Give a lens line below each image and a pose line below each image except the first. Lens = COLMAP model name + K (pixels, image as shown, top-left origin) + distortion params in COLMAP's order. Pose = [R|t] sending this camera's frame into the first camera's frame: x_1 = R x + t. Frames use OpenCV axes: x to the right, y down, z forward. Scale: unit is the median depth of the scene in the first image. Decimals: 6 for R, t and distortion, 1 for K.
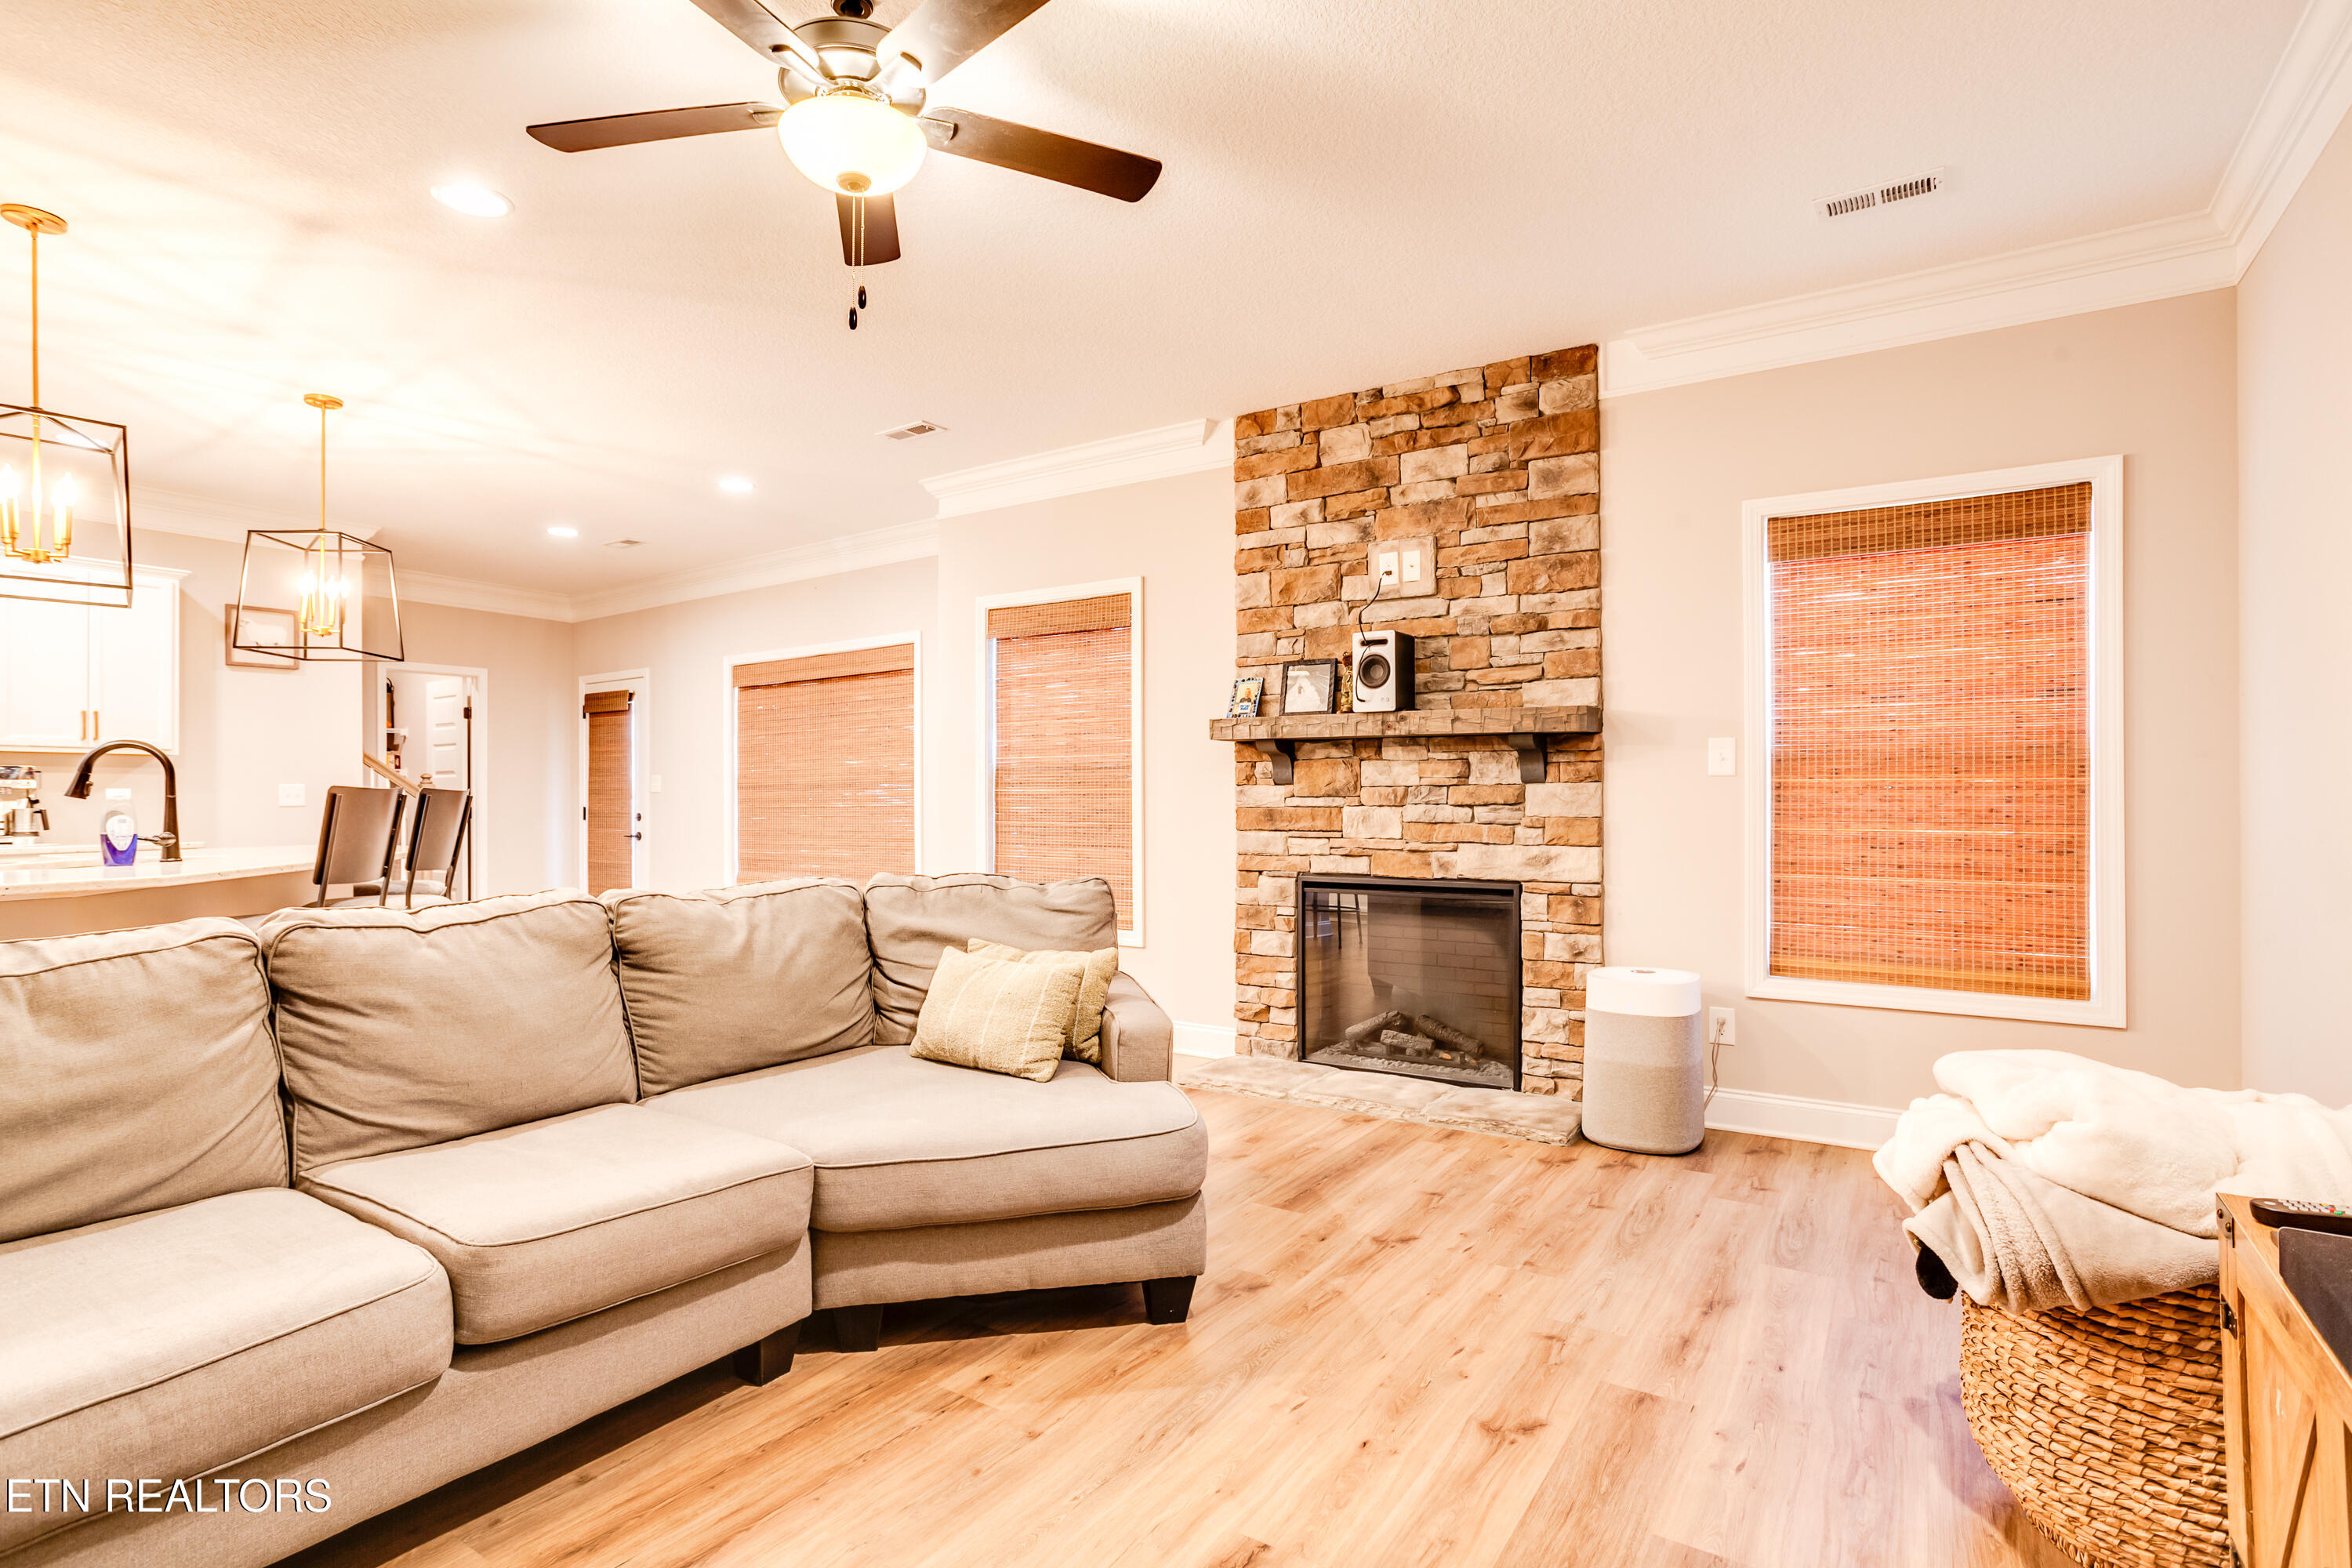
lens RADIAL K [[1171.7, 0, 1199.2], [0, 1171.7, 799.4], [0, 0, 1]] dist [-0.046273, 0.029370]
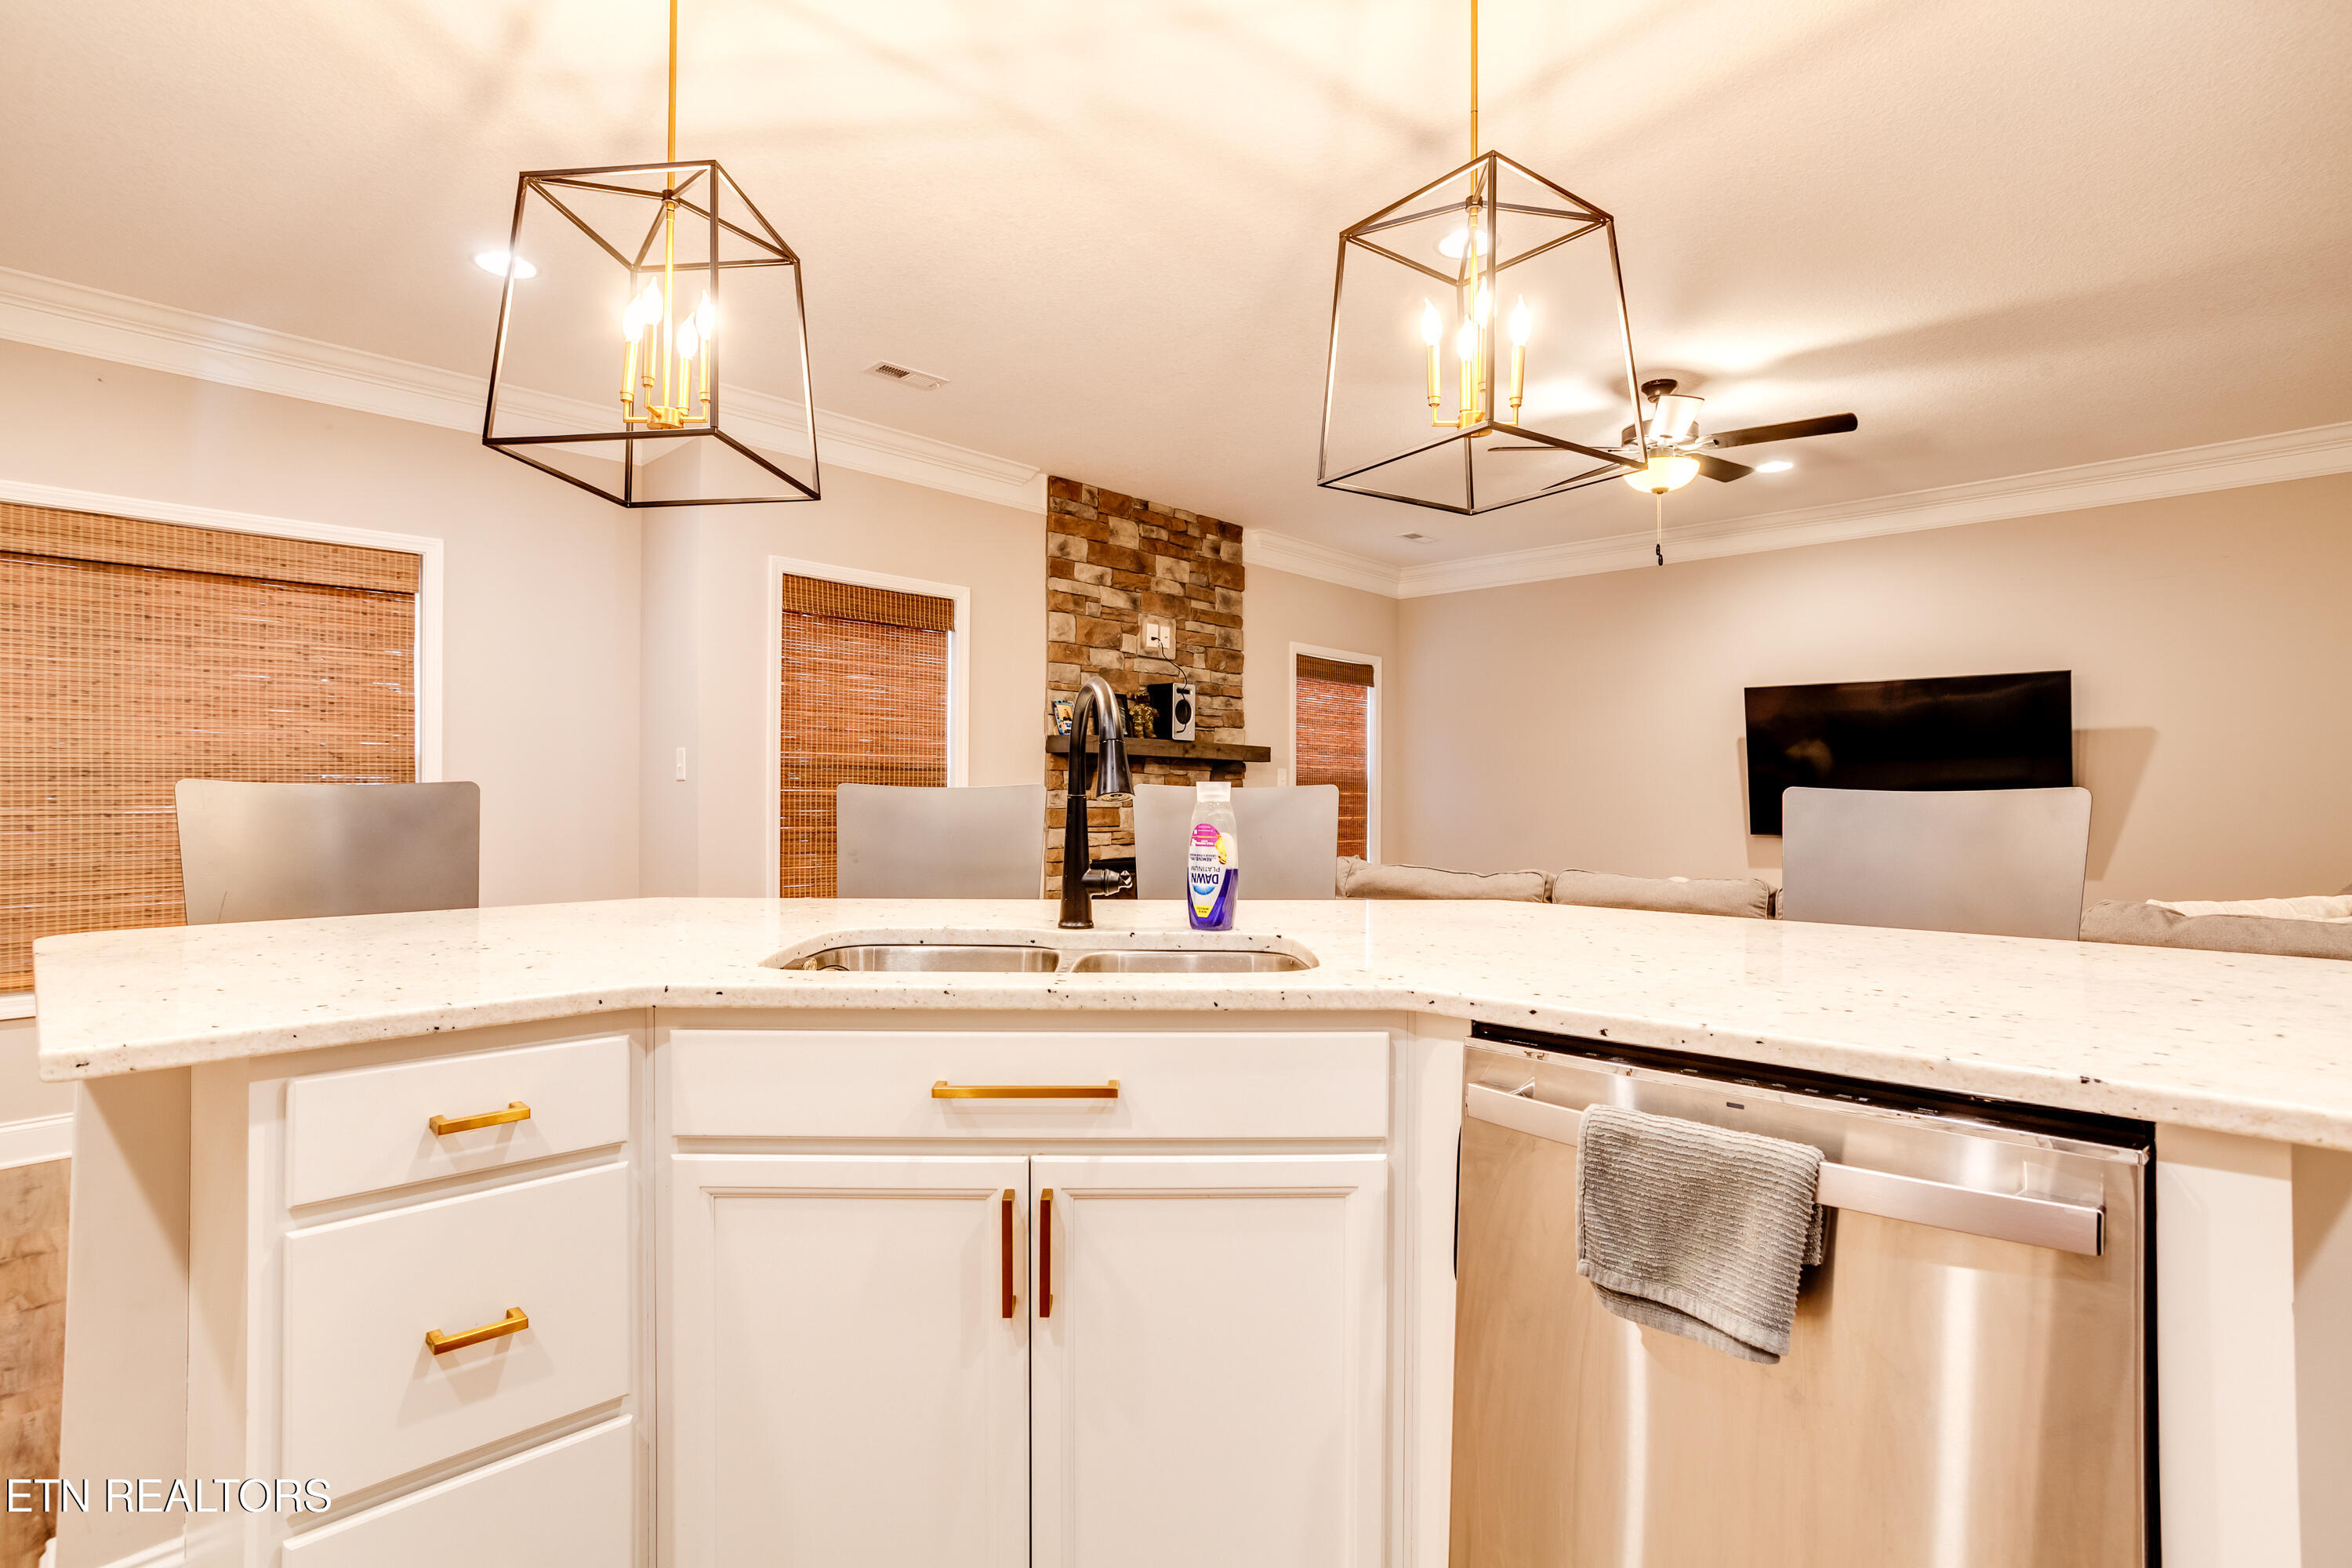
lens RADIAL K [[1171.7, 0, 1215.9], [0, 1171.7, 791.6], [0, 0, 1]] dist [-0.046273, 0.029370]
pose [[0.150886, 0.006636, 0.988529, -1.207450], [-0.005715, 0.999967, -0.005841, -0.005048], [-0.988535, -0.004768, 0.150918, 0.722521]]
